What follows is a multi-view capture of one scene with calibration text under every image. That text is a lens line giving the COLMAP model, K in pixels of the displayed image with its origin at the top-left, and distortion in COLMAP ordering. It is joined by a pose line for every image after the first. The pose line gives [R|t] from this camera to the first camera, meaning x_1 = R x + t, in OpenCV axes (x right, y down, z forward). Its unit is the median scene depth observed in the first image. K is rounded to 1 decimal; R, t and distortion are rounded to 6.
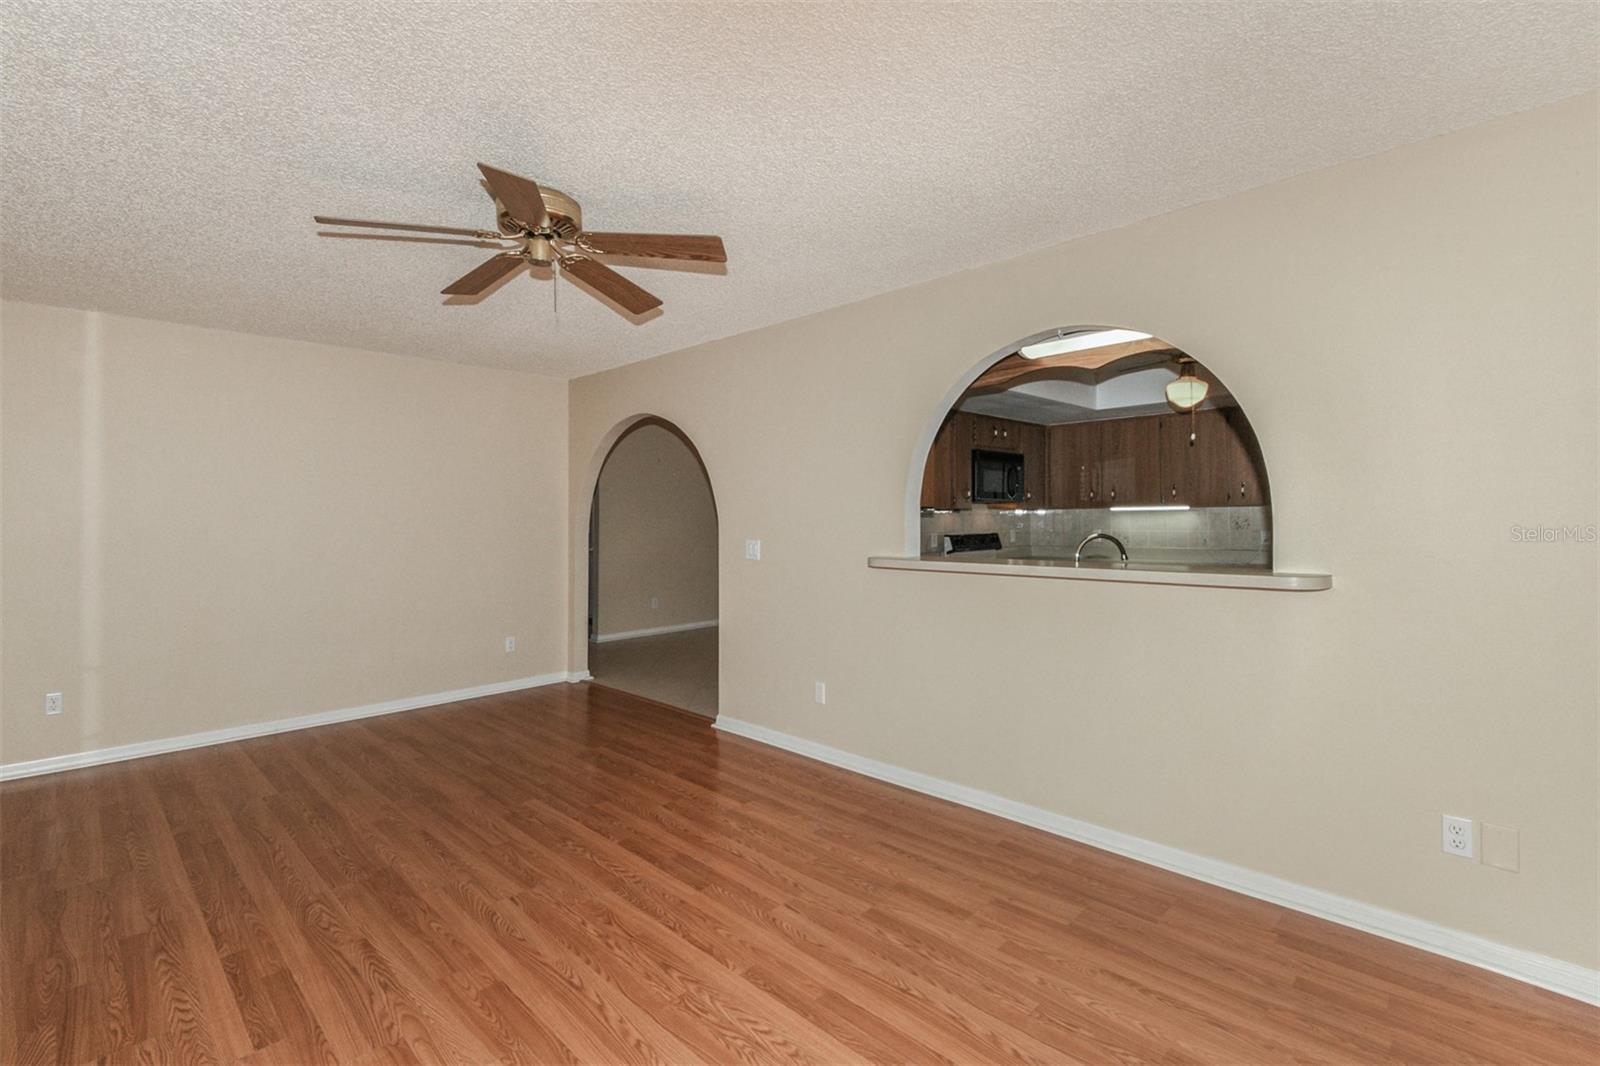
lens RADIAL K [[729.4, 0, 797.1], [0, 729.4, 519.7], [0, 0, 1]] dist [0.014494, -0.002970]
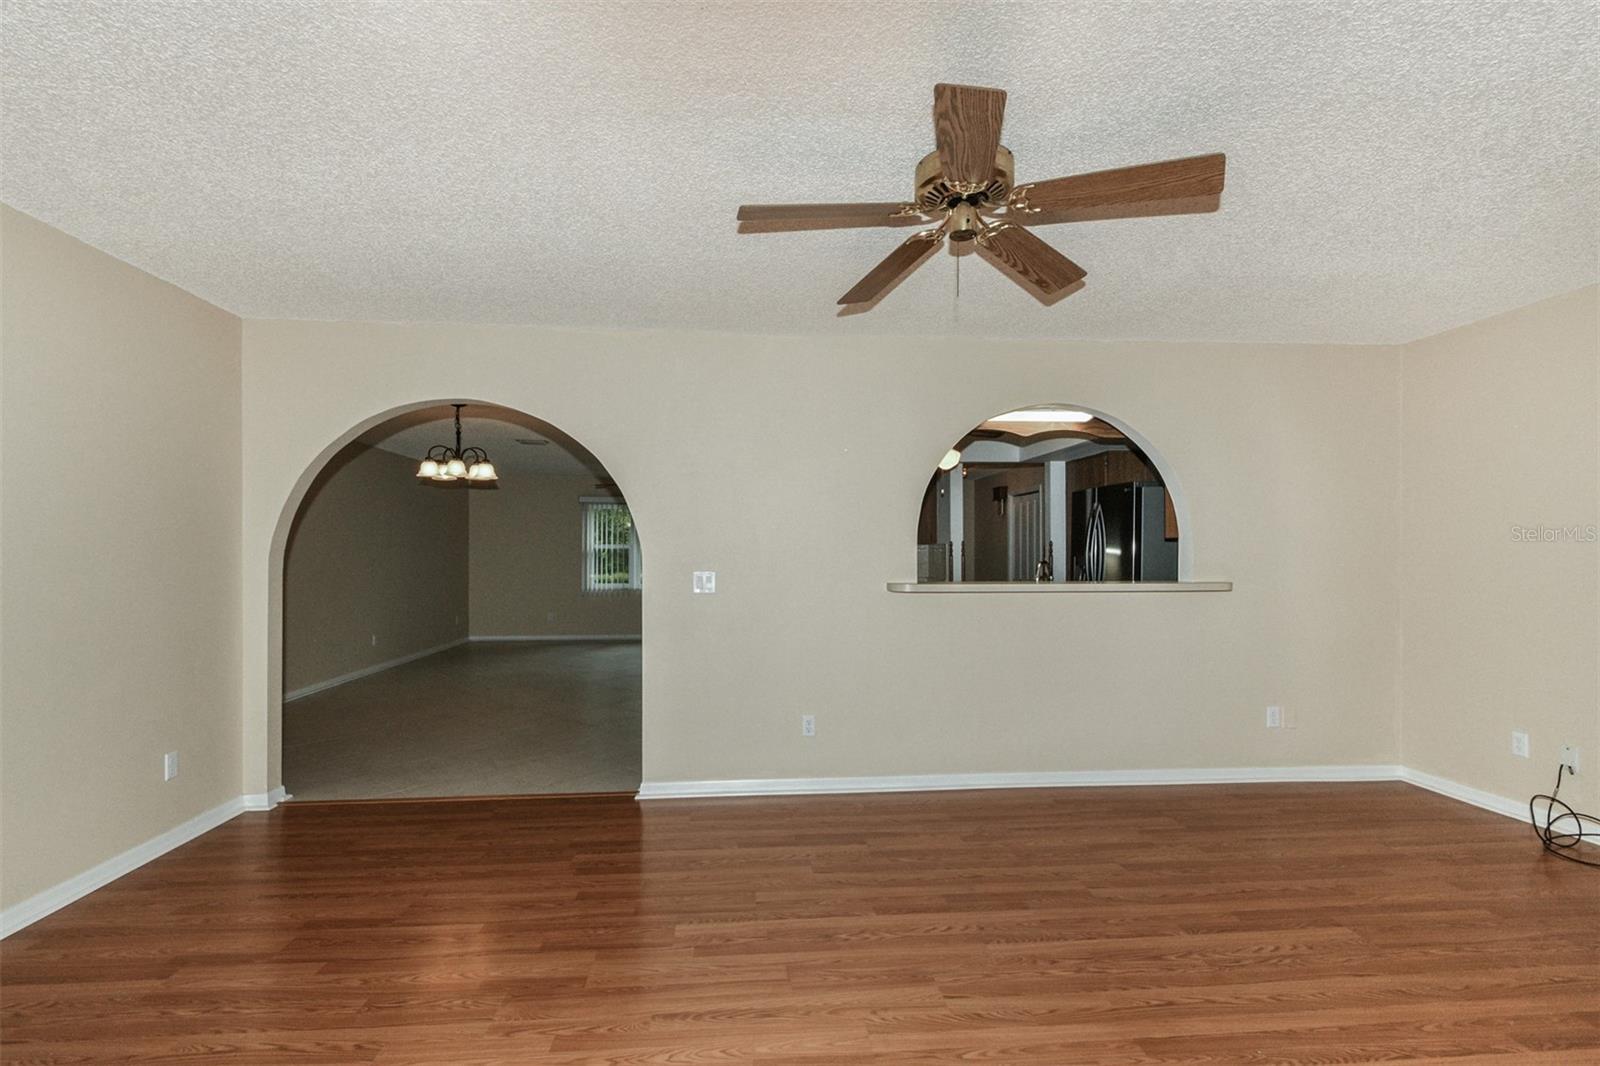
lens RADIAL K [[729.4, 0, 794.3], [0, 729.4, 550.0], [0, 0, 1]] dist [0.014494, -0.002970]
pose [[0.649006, 0.013858, 0.760657, -0.900479], [-0.002704, 0.999870, -0.015909, 0.023505], [-0.760779, 0.008268, 0.648958, 0.471740]]
